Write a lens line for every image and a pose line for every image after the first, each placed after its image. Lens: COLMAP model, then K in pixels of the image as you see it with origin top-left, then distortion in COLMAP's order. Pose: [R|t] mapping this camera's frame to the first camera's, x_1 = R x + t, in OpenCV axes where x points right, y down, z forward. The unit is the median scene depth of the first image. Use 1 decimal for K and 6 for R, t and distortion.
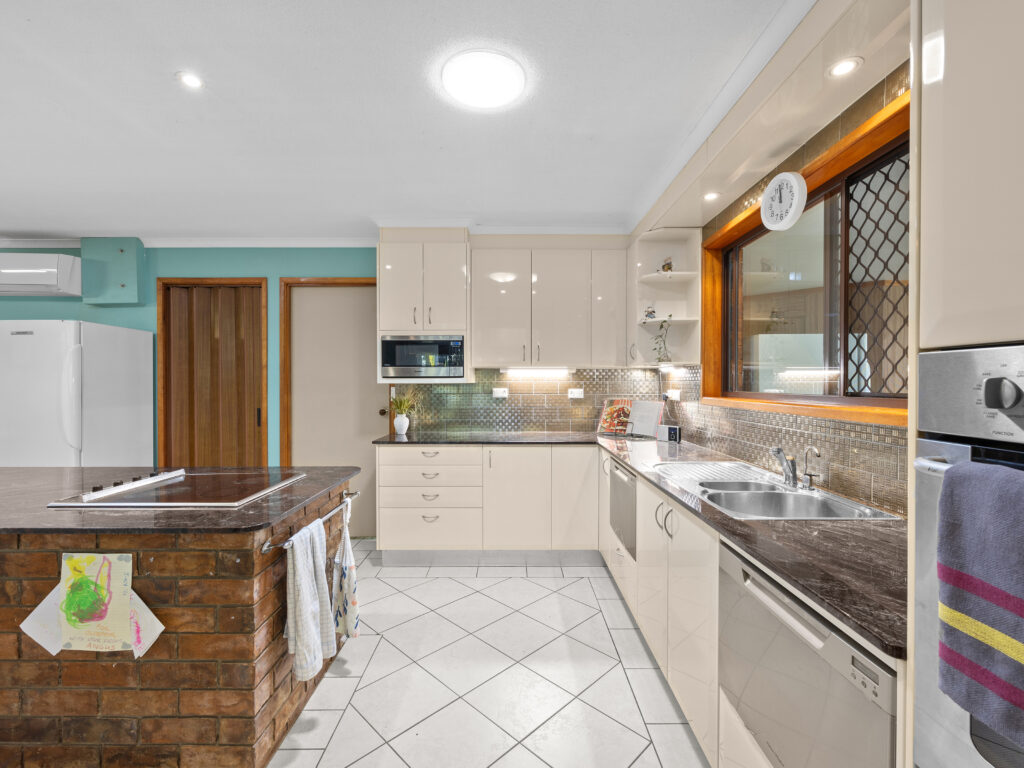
lens RADIAL K [[458.9, 0, 514.6], [0, 458.9, 388.6], [0, 0, 1]] dist [0.004133, 0.000137]
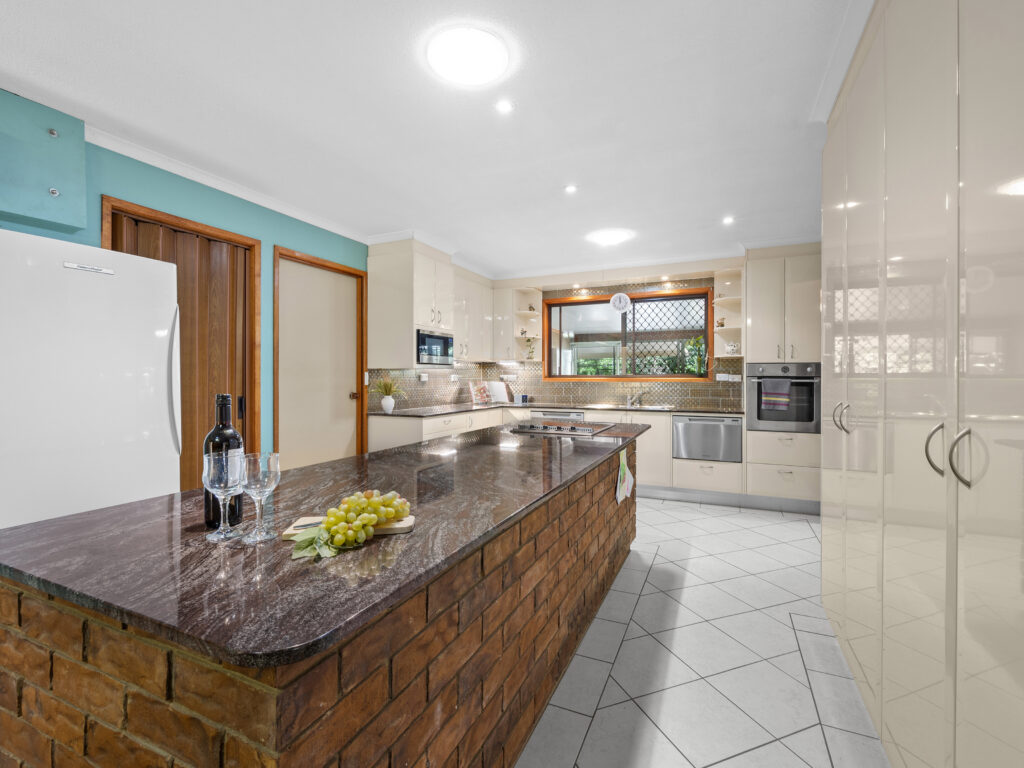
lens RADIAL K [[458.9, 0, 518.1], [0, 458.9, 378.2], [0, 0, 1]] dist [0.004133, 0.000137]
pose [[0.414485, 0.000829, 0.910056, -1.159262], [0.018515, 0.999785, -0.009343, 0.029543], [-0.909868, 0.020722, 0.414381, 0.230765]]
